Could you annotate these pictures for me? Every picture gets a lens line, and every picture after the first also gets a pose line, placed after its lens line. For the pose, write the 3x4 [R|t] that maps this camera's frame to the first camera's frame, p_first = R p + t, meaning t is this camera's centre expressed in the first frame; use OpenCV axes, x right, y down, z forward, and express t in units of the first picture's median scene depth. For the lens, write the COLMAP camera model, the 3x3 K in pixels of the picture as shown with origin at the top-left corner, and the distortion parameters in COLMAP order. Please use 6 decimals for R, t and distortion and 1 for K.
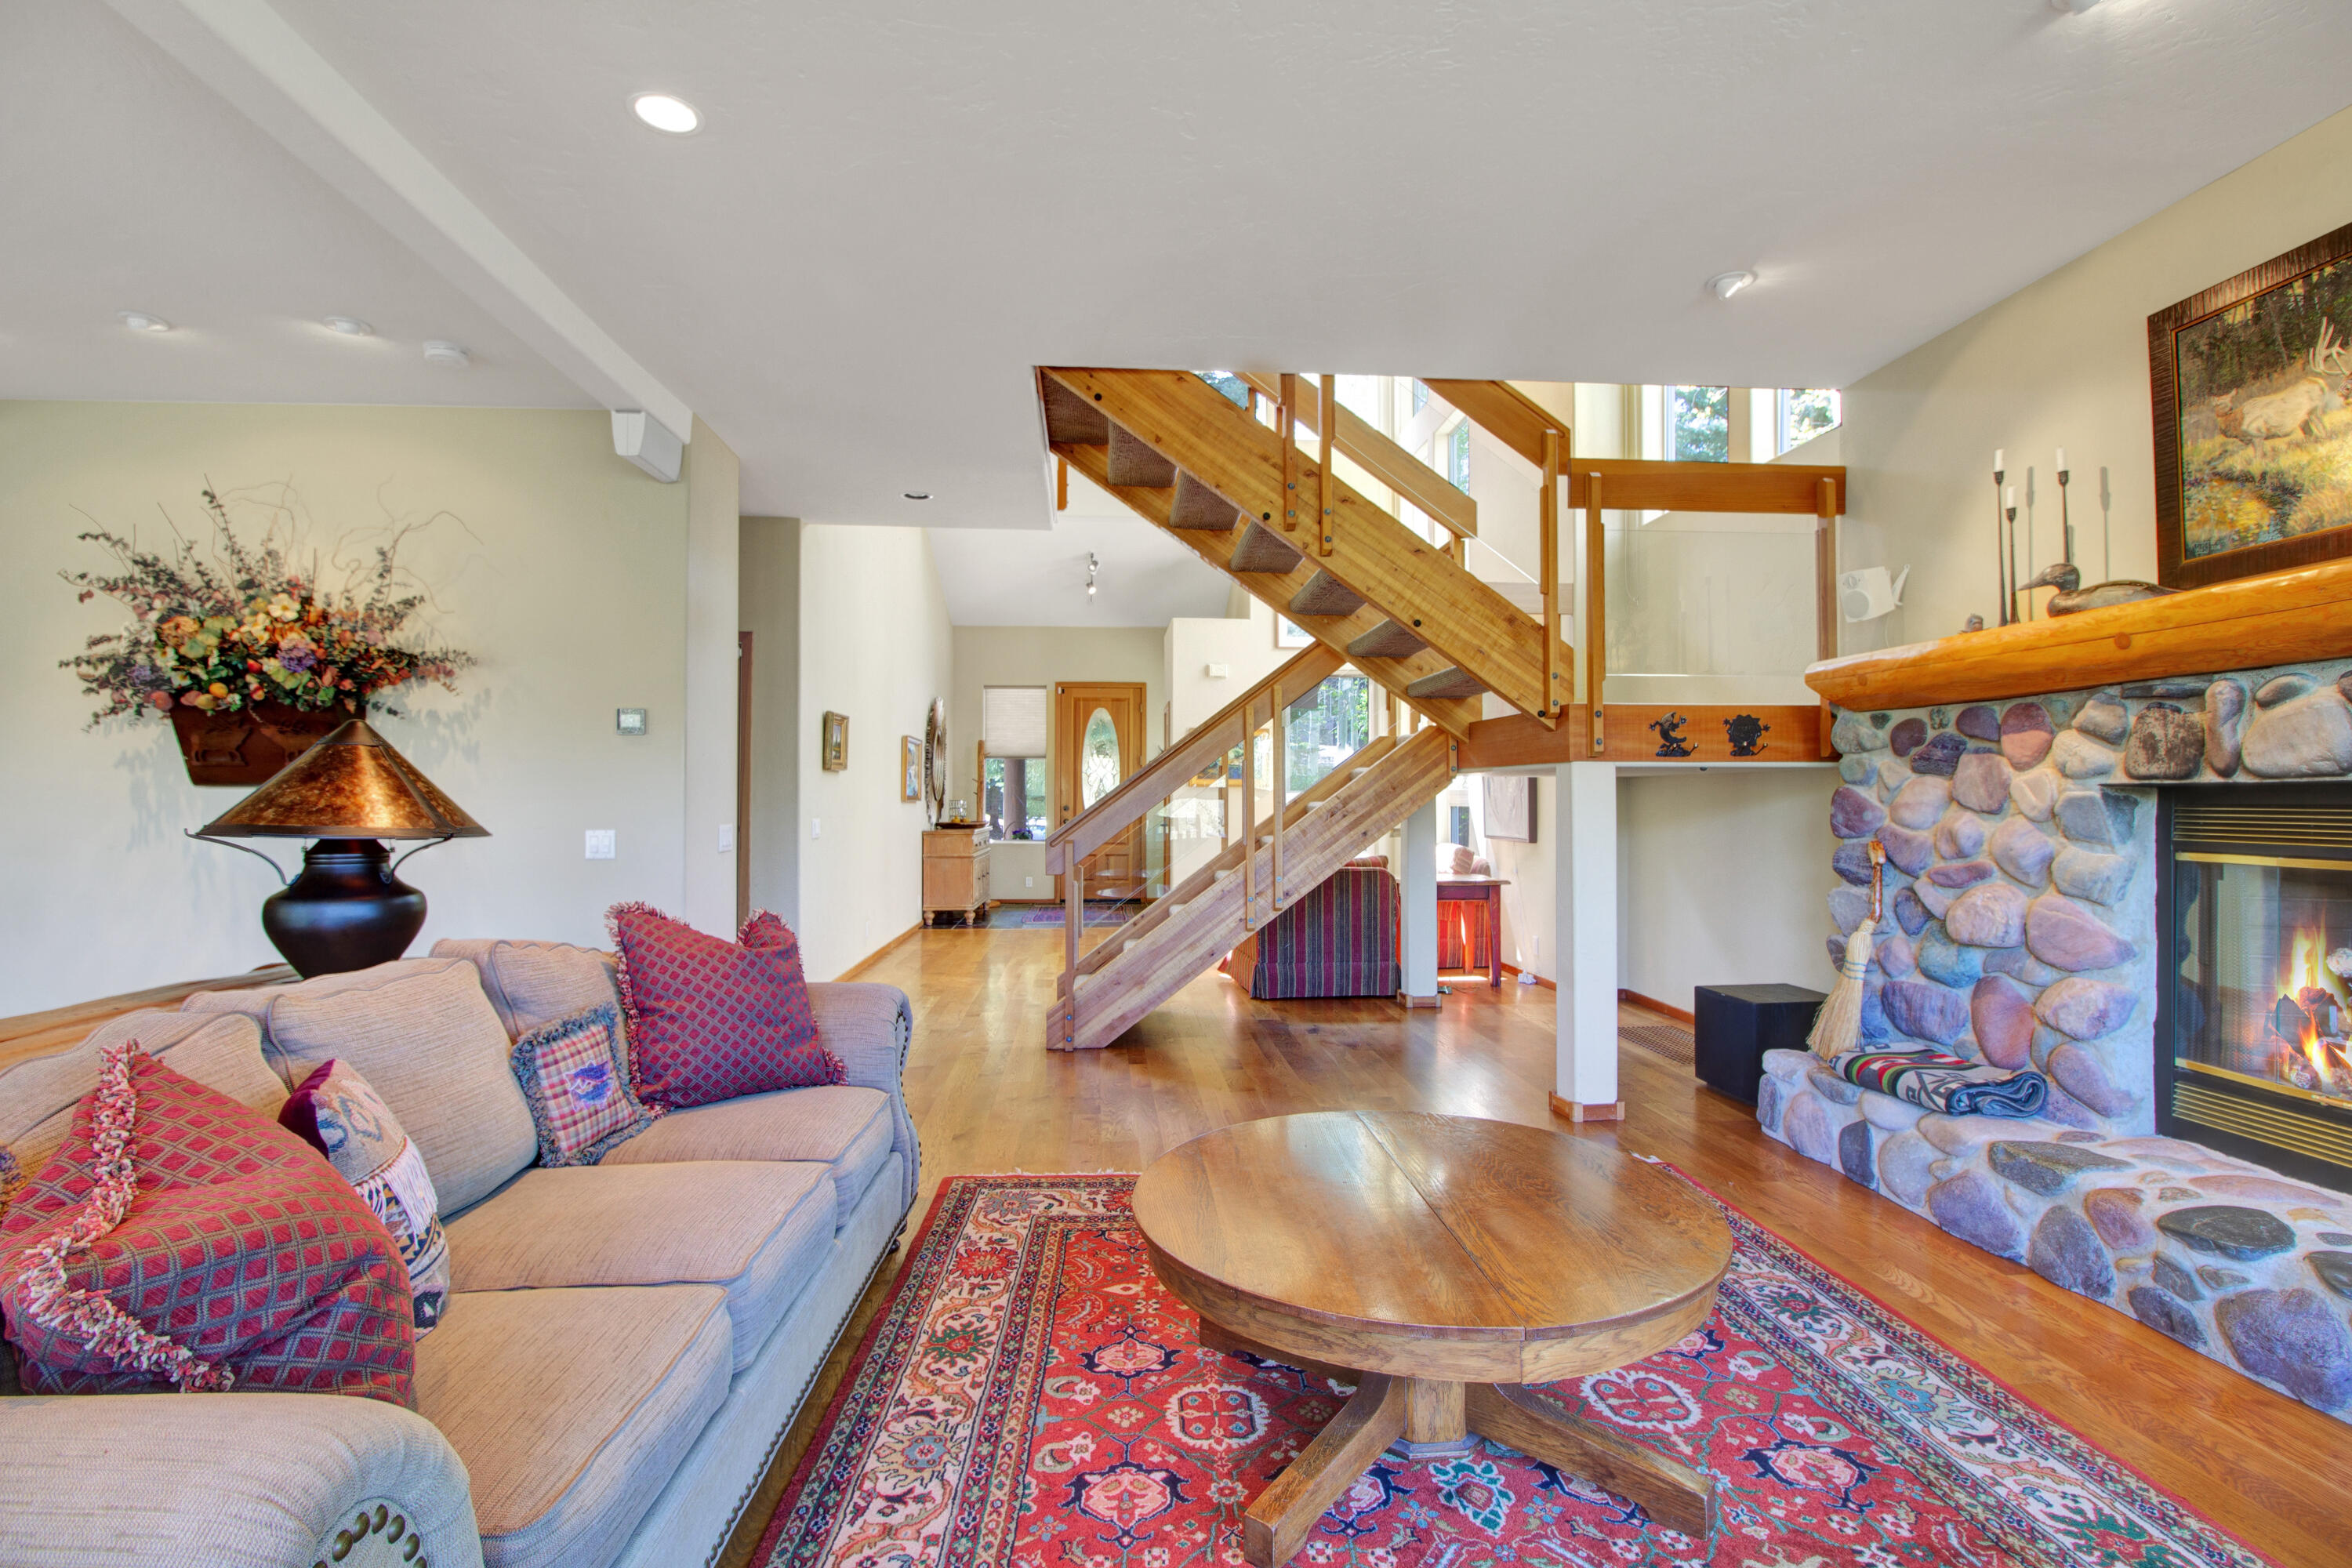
lens RADIAL K [[1123.8, 0, 1211.1], [0, 1123.8, 776.3], [0, 0, 1]] dist [-0.002528, -0.000659]
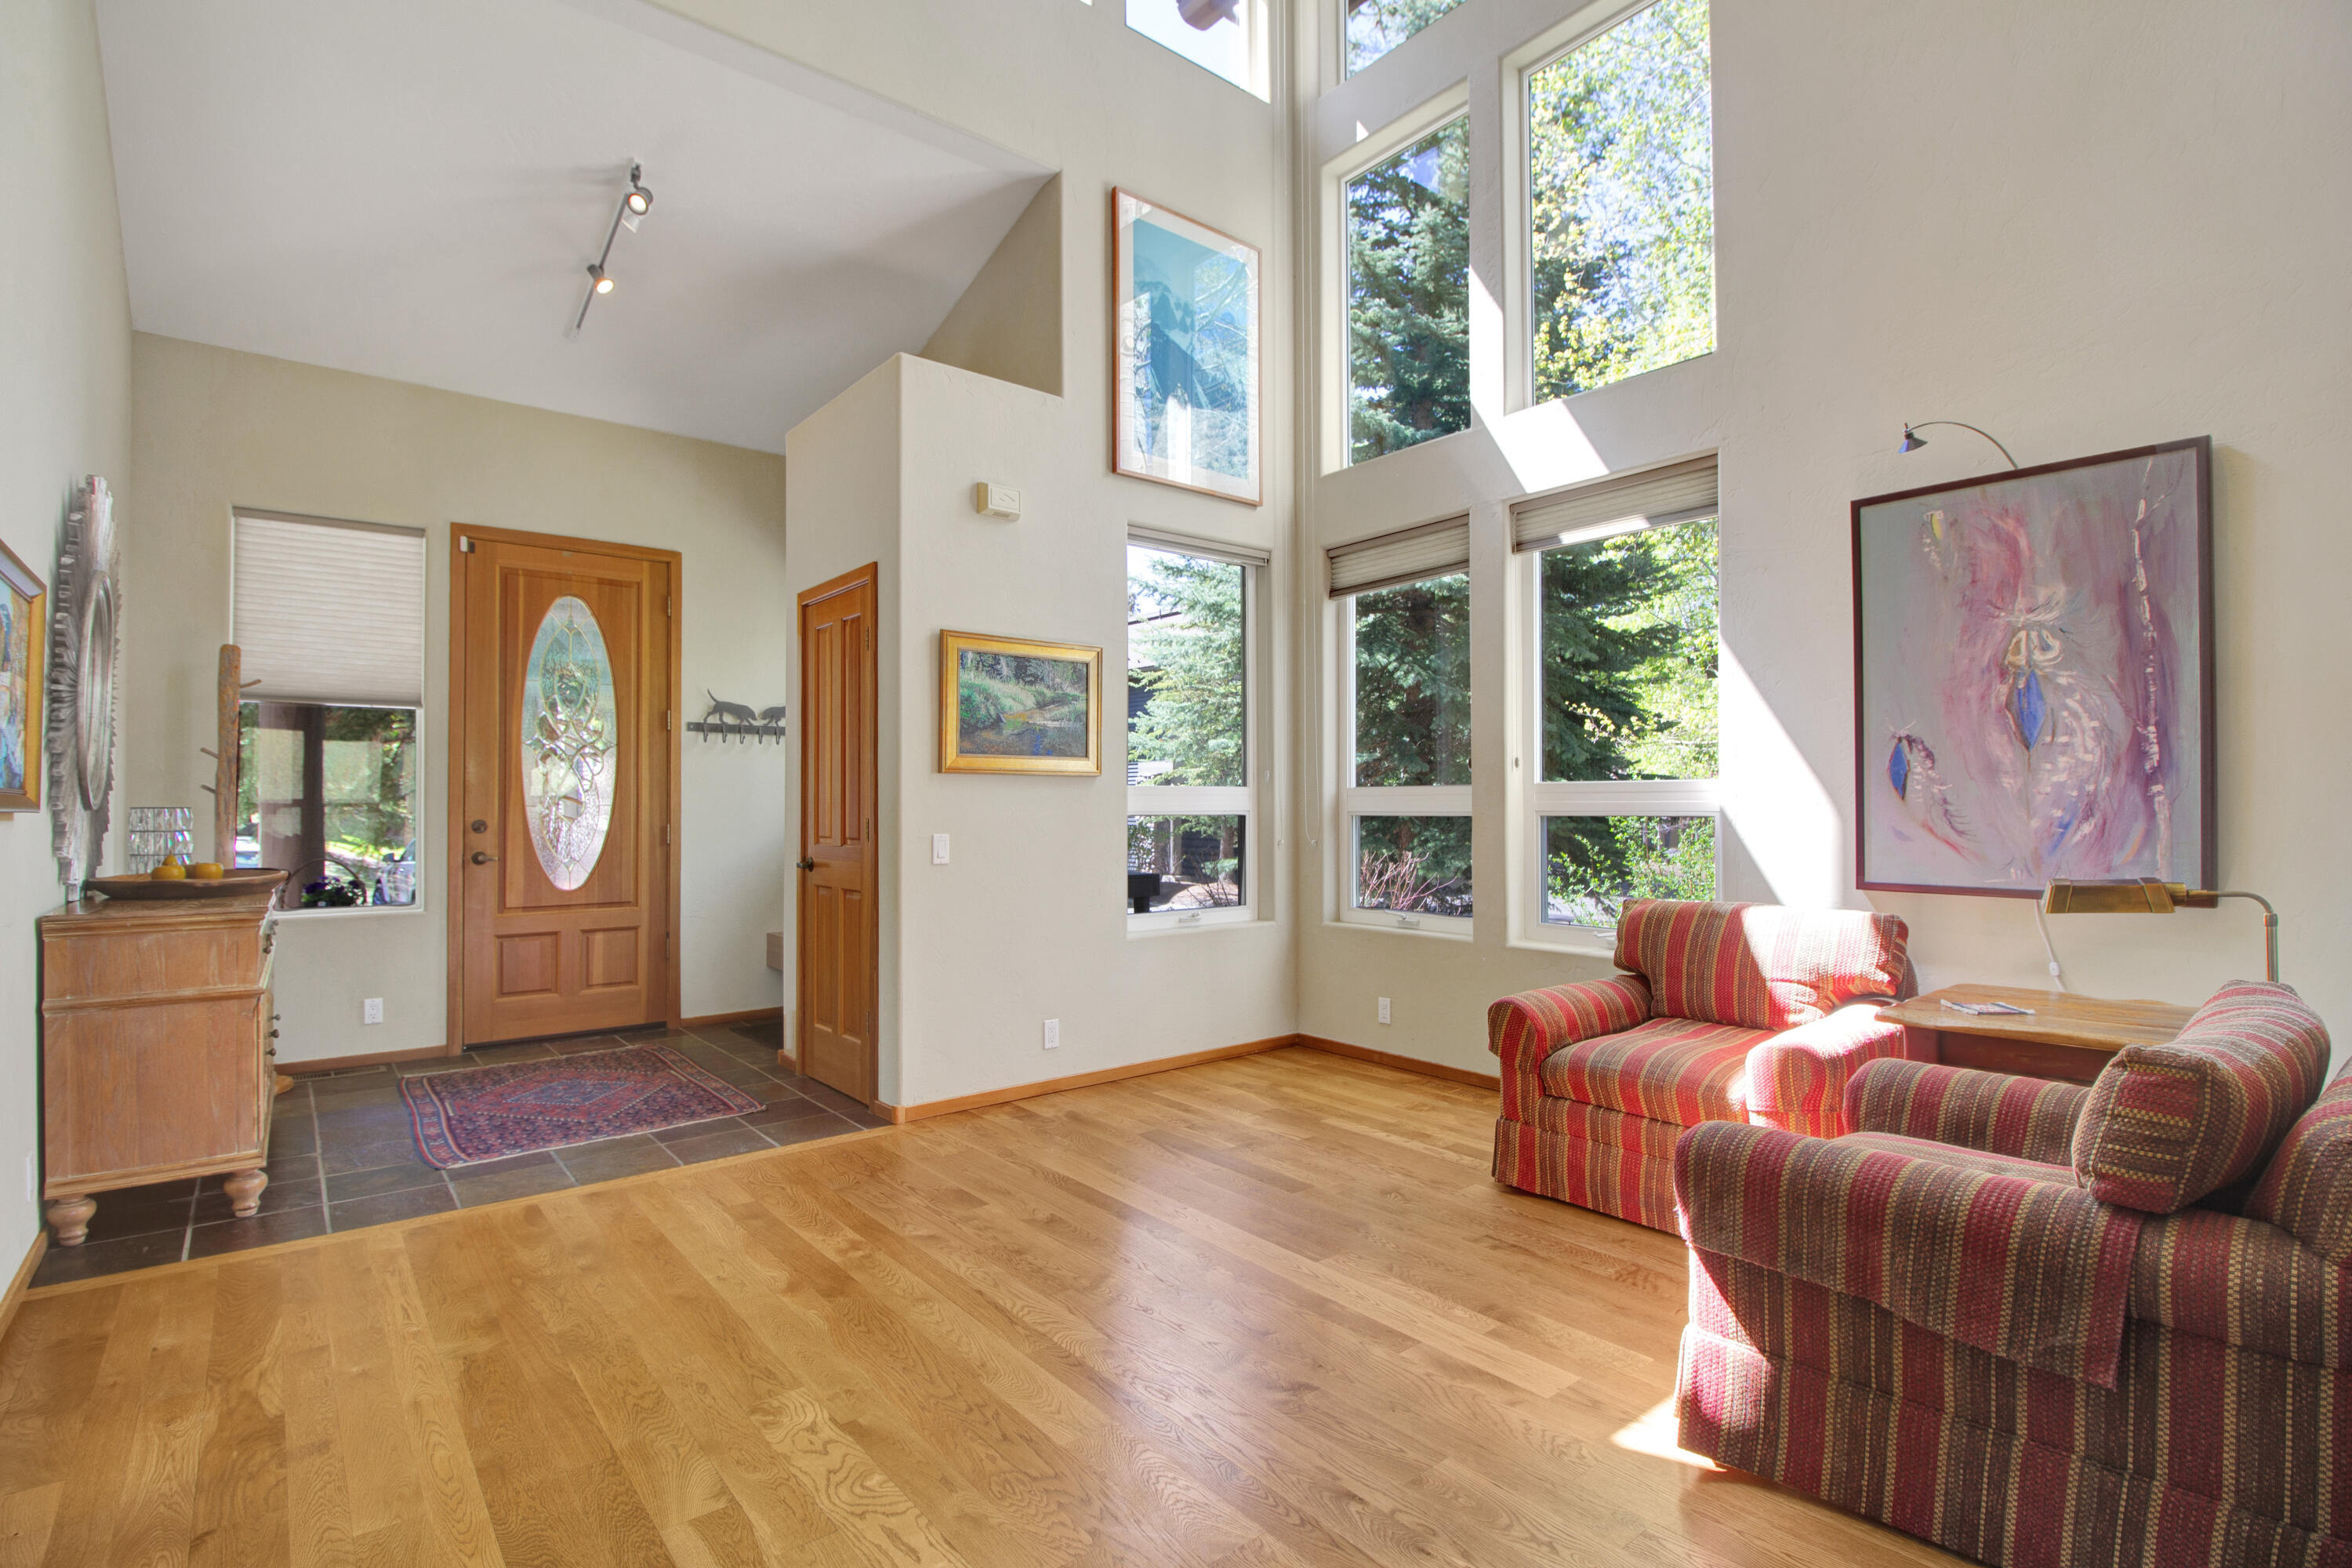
lens RADIAL K [[1130.3, 0, 1176.0], [0, 1130.3, 784.0], [0, 0, 1]] dist [-0.000396, -0.000383]
pose [[0.835028, 0.007039, 0.550162, -0.176552], [-0.007726, 0.999970, -0.001067, 0.013561], [-0.550153, -0.003359, 0.835057, 0.615142]]
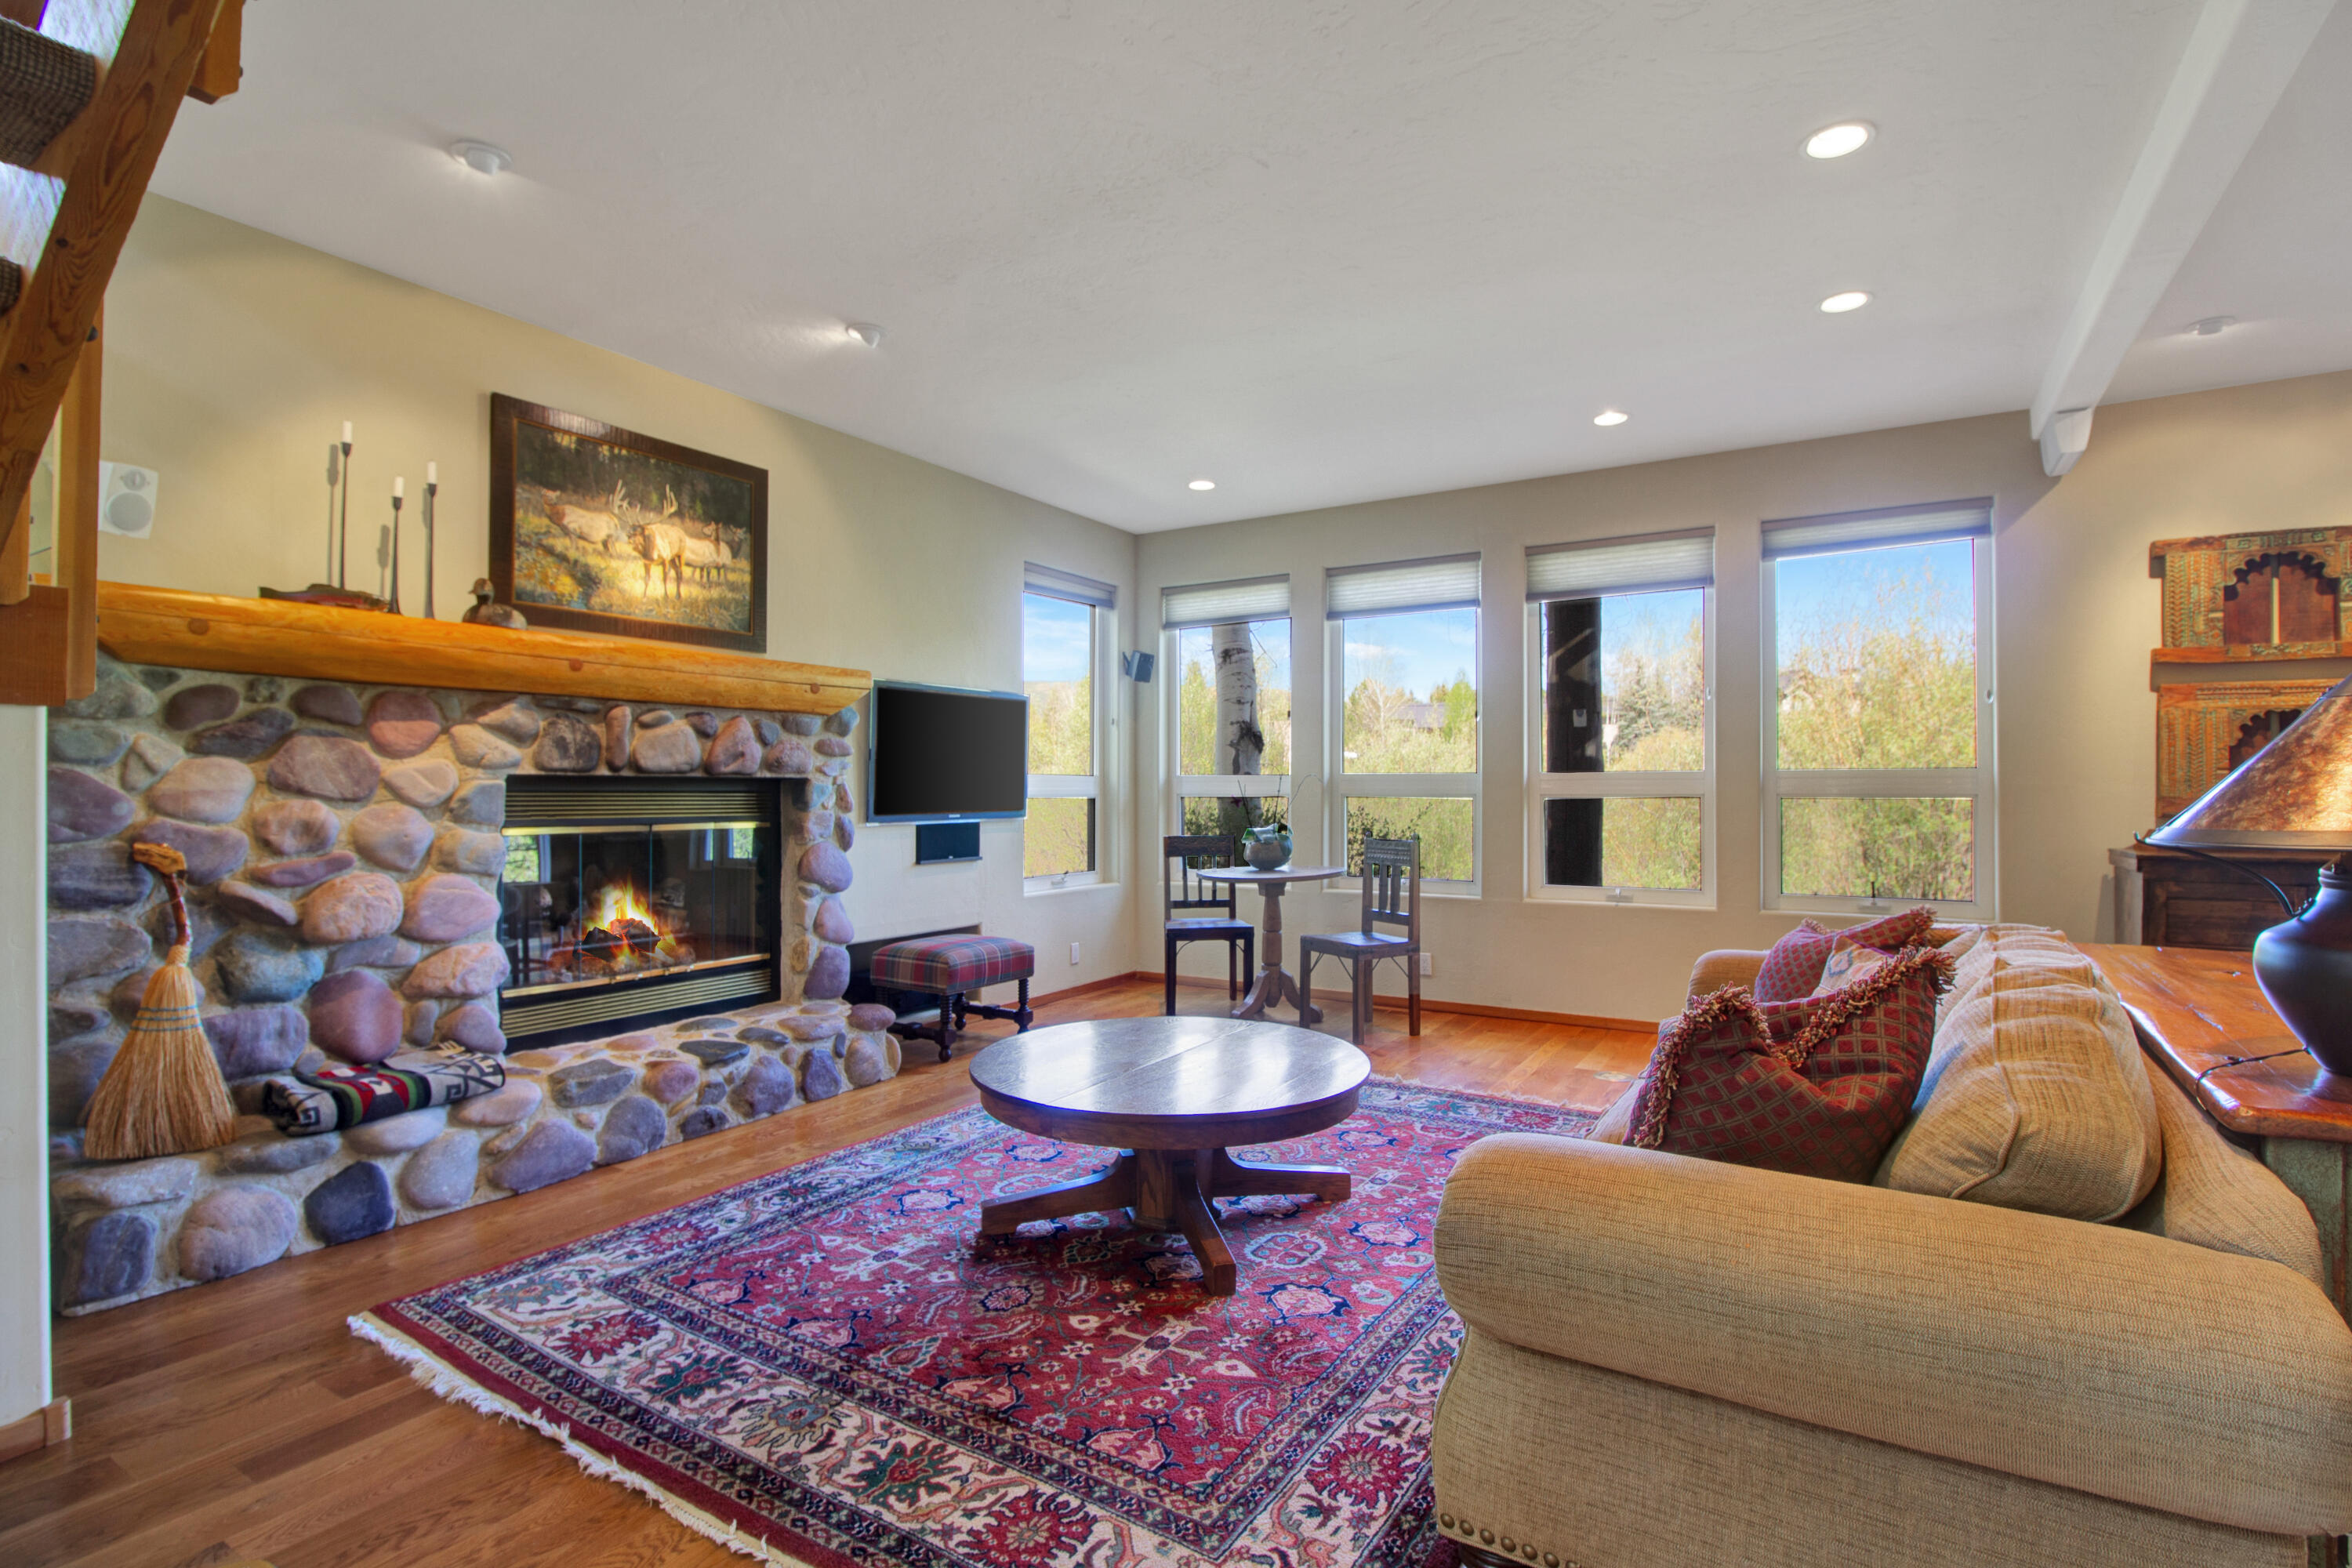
lens RADIAL K [[1086.8, 0, 1176.0], [0, 1086.8, 784.0], [0, 0, 1]] dist [-0.002528, -0.000515]
pose [[-0.790339, 0.002241, 0.612666, -0.495687], [-0.013582, 0.999683, -0.021178, 0.033662], [-0.612520, -0.025059, -0.790058, 1.536146]]
